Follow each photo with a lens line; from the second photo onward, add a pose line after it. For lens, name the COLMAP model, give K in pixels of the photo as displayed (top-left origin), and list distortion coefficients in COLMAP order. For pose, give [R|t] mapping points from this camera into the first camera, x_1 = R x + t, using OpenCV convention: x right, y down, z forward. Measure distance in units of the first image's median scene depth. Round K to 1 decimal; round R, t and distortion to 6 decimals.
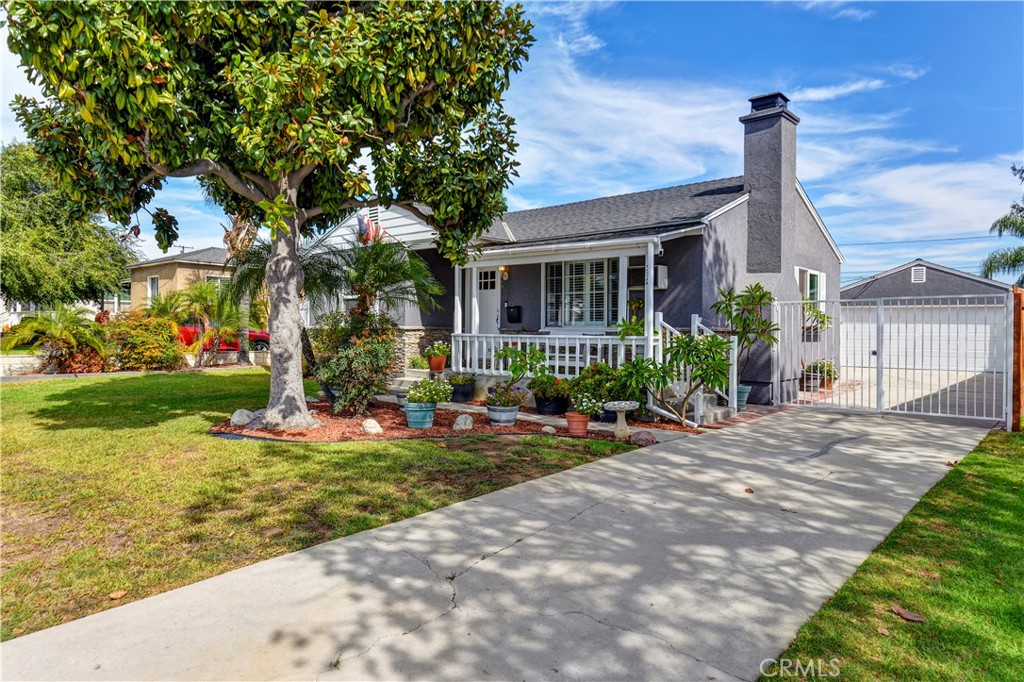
lens RADIAL K [[548.8, 0, 512.0], [0, 548.8, 341.0], [0, 0, 1]] dist [0.000498, -0.000040]
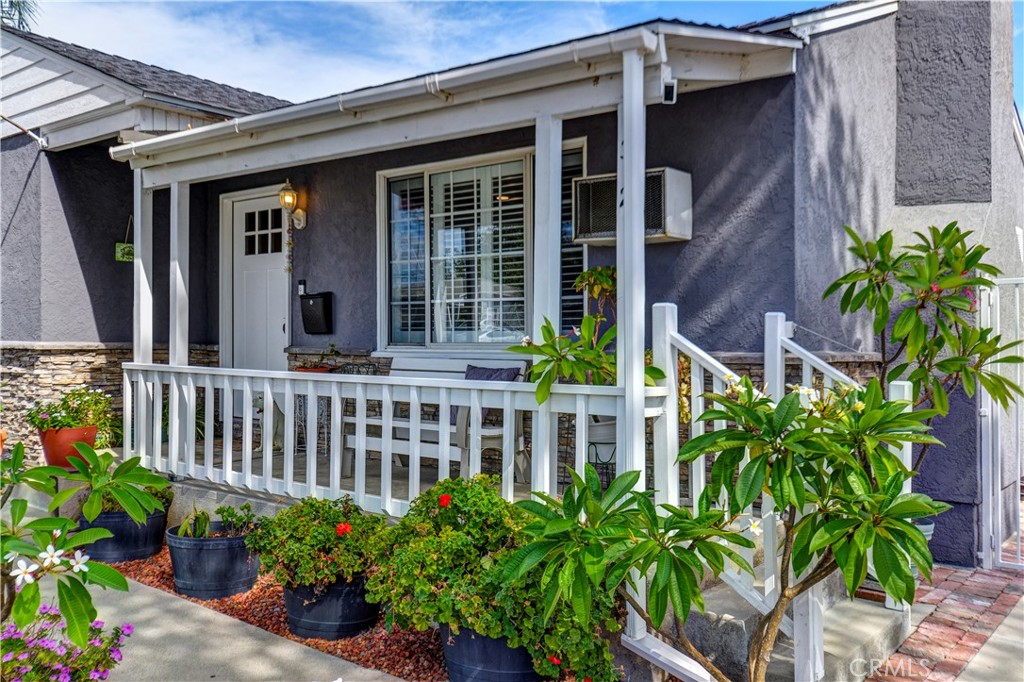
lens RADIAL K [[871.8, 0, 512.0], [0, 871.8, 341.0], [0, 0, 1]] dist [0.000880, 0.001904]
pose [[0.997039, 0.000629, 0.076896, 0.136168], [0.000893, 0.999804, -0.019760, -0.021320], [-0.076894, 0.019770, 0.996843, 0.490436]]
